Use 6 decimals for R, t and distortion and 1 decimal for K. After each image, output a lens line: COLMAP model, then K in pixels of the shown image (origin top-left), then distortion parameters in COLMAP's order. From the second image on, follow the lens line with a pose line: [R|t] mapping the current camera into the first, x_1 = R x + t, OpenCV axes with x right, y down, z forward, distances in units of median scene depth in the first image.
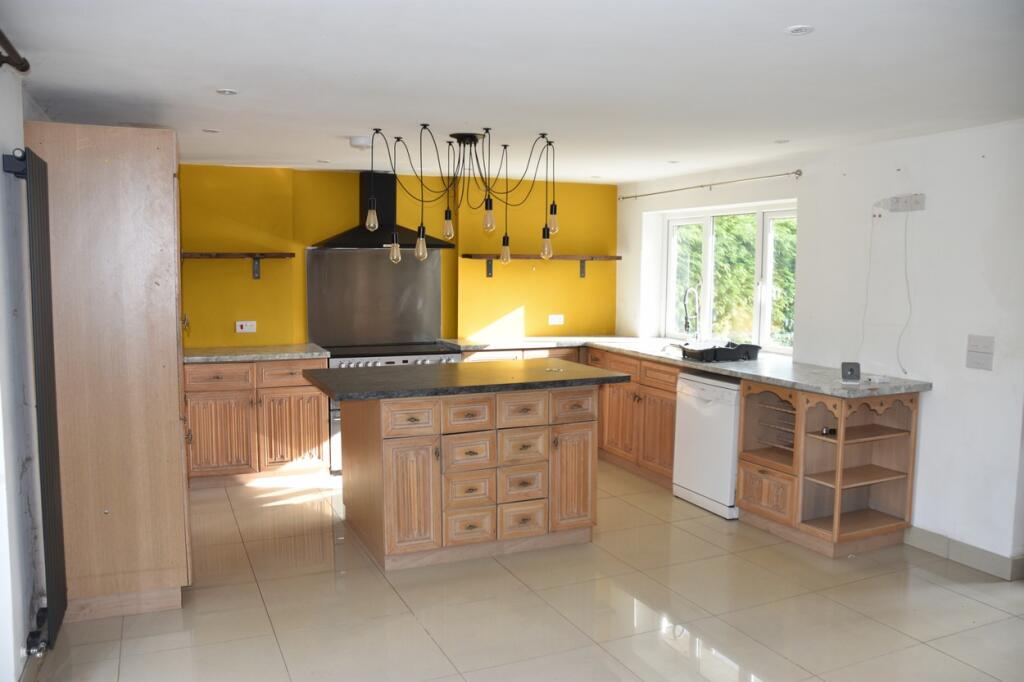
lens RADIAL K [[813.5, 0, 512.0], [0, 813.5, 341.0], [0, 0, 1]] dist [-0.107415, 0.008516]
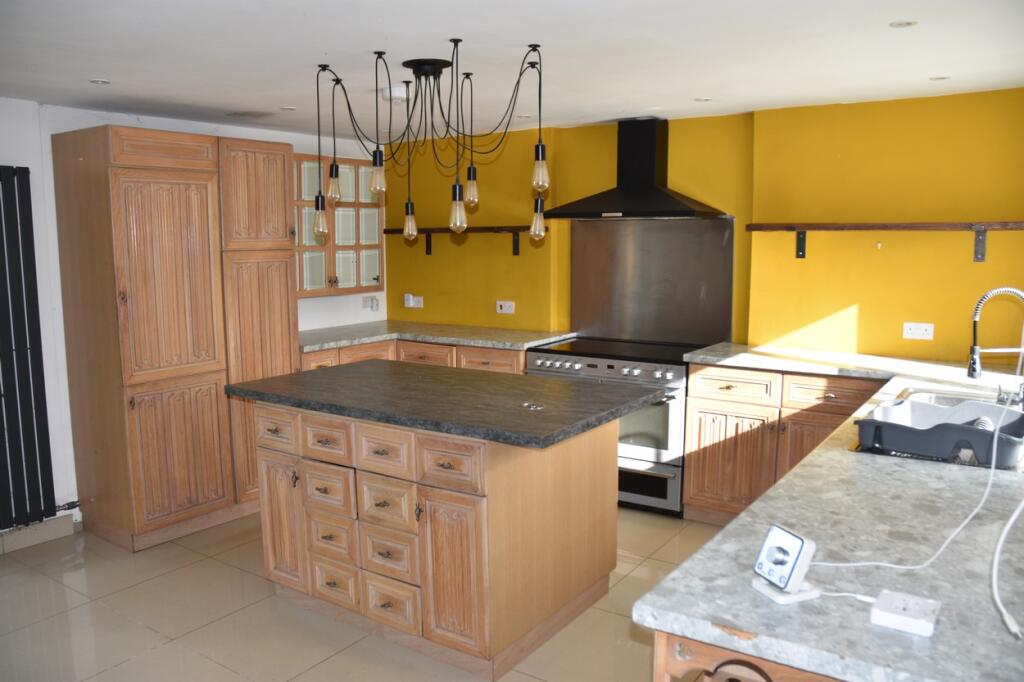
lens RADIAL K [[813.5, 0, 512.0], [0, 813.5, 341.0], [0, 0, 1]] dist [-0.107415, 0.008516]
pose [[0.512019, 0.099989, -0.853135, 0.511486], [-0.069167, 0.994776, 0.075079, -0.054048], [0.856185, 0.020567, 0.516260, 0.572467]]
